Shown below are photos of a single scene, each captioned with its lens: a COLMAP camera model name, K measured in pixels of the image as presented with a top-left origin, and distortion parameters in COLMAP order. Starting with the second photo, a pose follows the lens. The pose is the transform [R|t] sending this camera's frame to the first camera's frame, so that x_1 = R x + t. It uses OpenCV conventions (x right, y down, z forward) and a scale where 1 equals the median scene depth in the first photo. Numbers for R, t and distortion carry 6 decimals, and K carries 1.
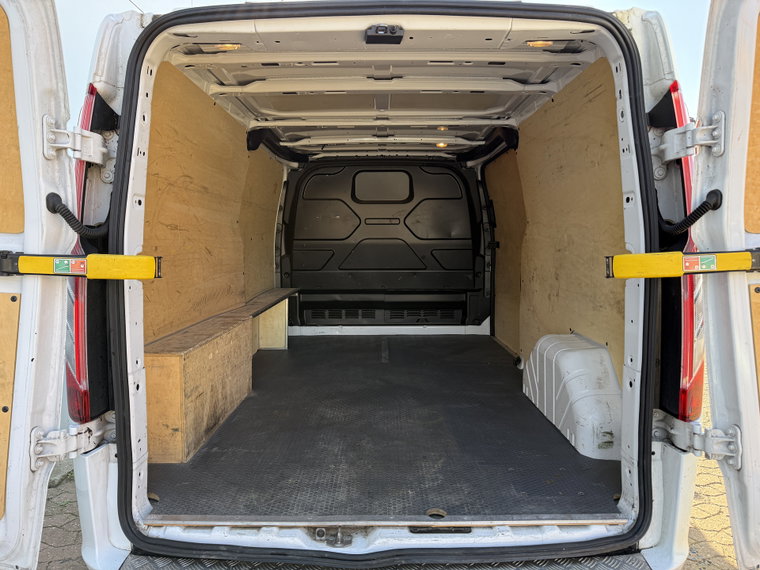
lens RADIAL K [[534.5, 0, 379.8], [0, 534.5, 289.1], [0, 0, 1]] dist [0.079531, -0.093547]
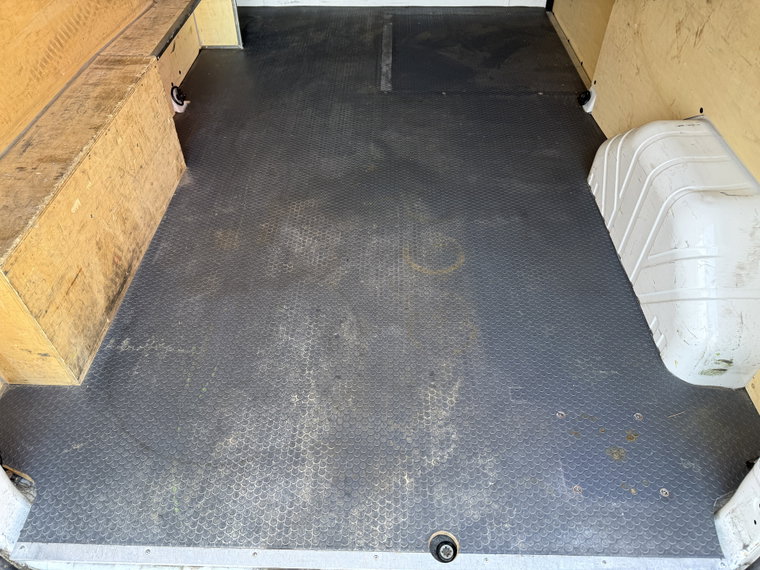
lens RADIAL K [[534.5, 0, 379.8], [0, 534.5, 289.1], [0, 0, 1]] dist [0.079531, -0.093547]
pose [[0.999847, 0.014416, -0.009875, 0.020196], [-0.004419, 0.755373, 0.655281, -0.193292], [0.016906, -0.655137, 0.755321, 0.514855]]
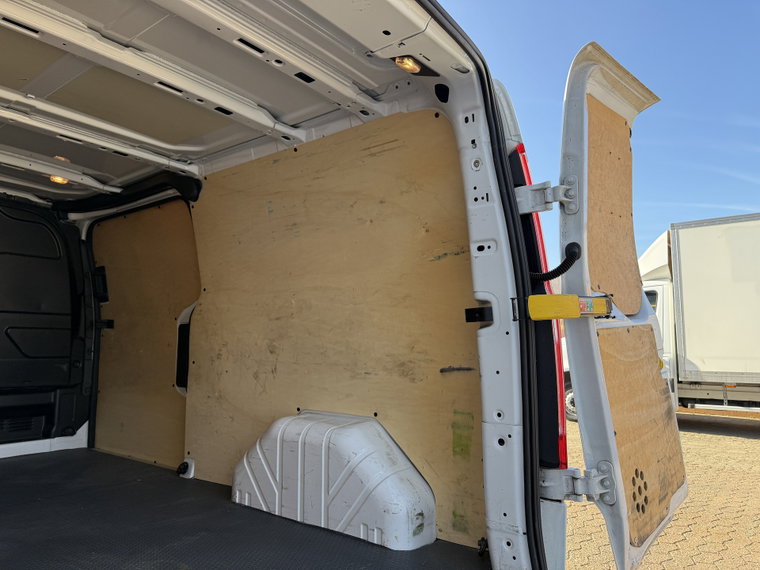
lens RADIAL K [[534.5, 0, 379.8], [0, 534.5, 289.1], [0, 0, 1]] dist [0.079531, -0.093547]
pose [[0.618090, 0.089787, 0.780963, -0.305293], [0.064283, 0.984356, -0.164047, 0.042075], [-0.783475, 0.151599, 0.602649, 0.423740]]
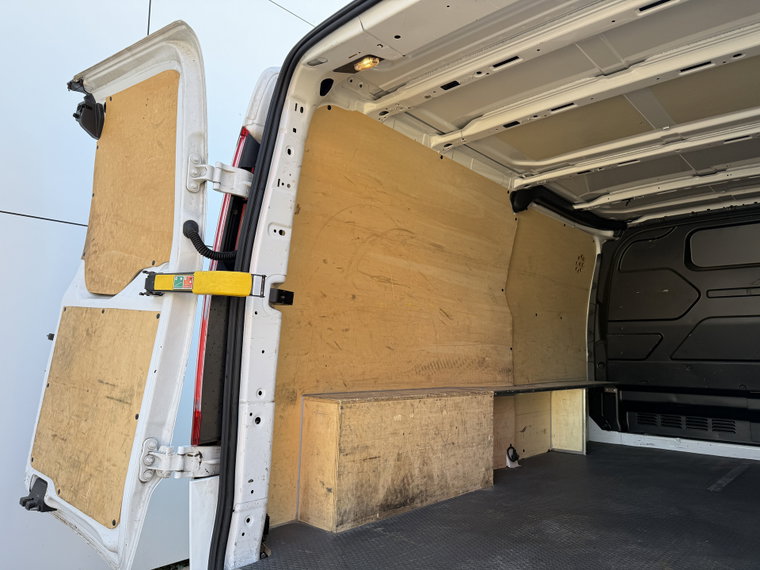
lens RADIAL K [[534.5, 0, 379.8], [0, 534.5, 289.1], [0, 0, 1]] dist [0.079531, -0.093547]
pose [[0.746695, -0.063121, -0.662165, 0.260517], [-0.082707, 0.978951, -0.186584, 0.085818], [0.660004, 0.194087, 0.725758, 0.311187]]
